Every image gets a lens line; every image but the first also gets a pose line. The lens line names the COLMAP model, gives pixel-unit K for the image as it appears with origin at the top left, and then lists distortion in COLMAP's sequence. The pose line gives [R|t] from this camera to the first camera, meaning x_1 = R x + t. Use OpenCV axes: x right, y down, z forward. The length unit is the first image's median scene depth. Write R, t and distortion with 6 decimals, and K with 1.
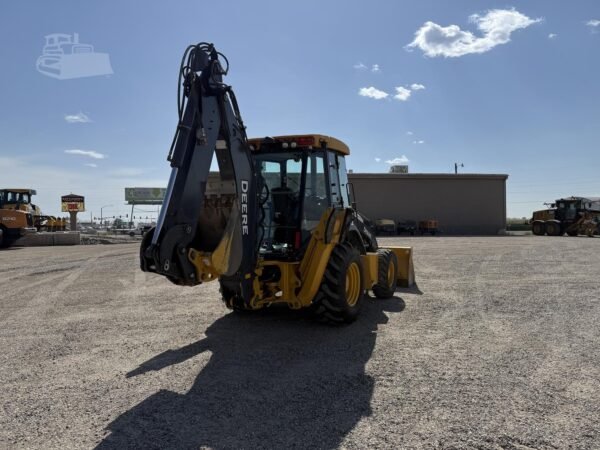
lens RADIAL K [[424.0, 0, 294.2], [0, 424.0, 224.8], [0, 0, 1]] dist [0.061439, -0.078496]
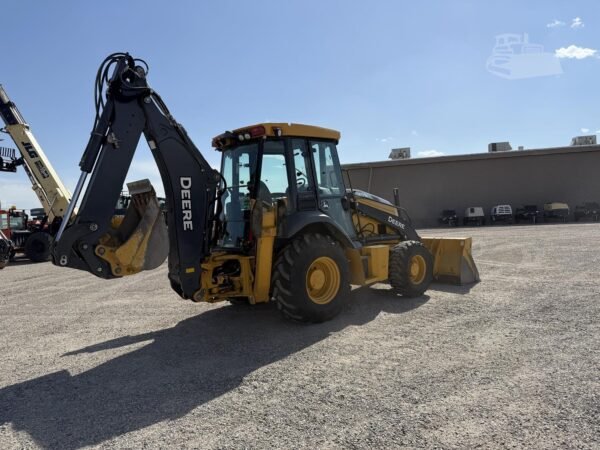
lens RADIAL K [[425.1, 0, 299.2], [0, 425.1, 221.8], [0, 0, 1]] dist [0.032109, -0.023298]
pose [[0.919011, -0.029500, -0.393126, 0.478292], [0.034984, 0.999365, 0.006790, 0.005567], [0.392676, -0.019993, 0.919460, 0.141201]]
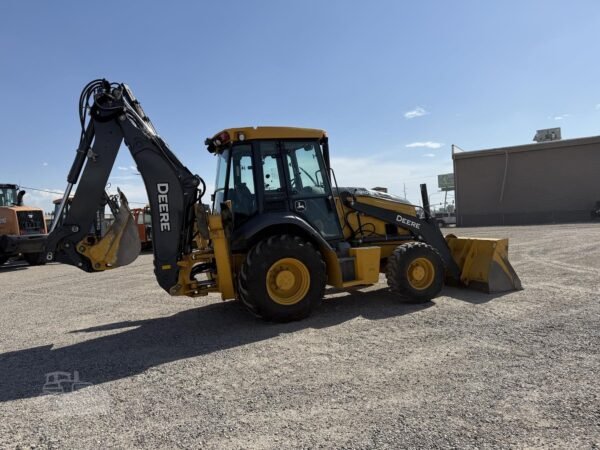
lens RADIAL K [[425.1, 0, 299.7], [0, 425.1, 227.7], [0, 0, 1]] dist [0.032109, -0.023298]
pose [[0.728545, -0.012776, -0.684879, 0.833451], [0.041326, 0.998825, 0.025329, 0.000929], [0.683750, -0.046756, 0.728217, 0.365746]]
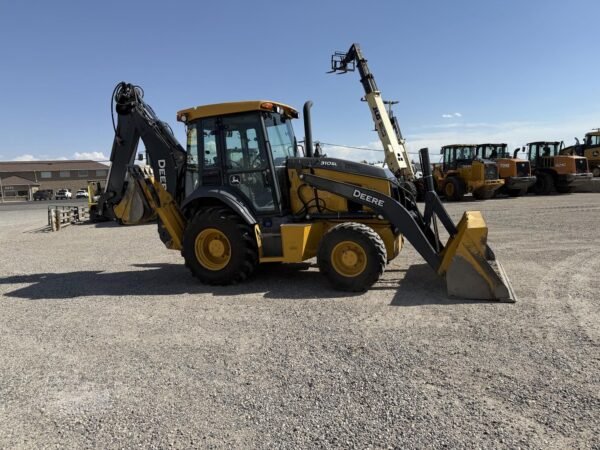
lens RADIAL K [[424.0, 0, 297.0], [0, 424.0, 231.3], [0, 0, 1]] dist [0.061439, -0.078496]
pose [[0.088180, 0.120701, -0.988765, 1.227251], [0.034696, 0.991657, 0.124148, -0.024401], [0.995500, -0.045253, 0.083256, 1.179395]]
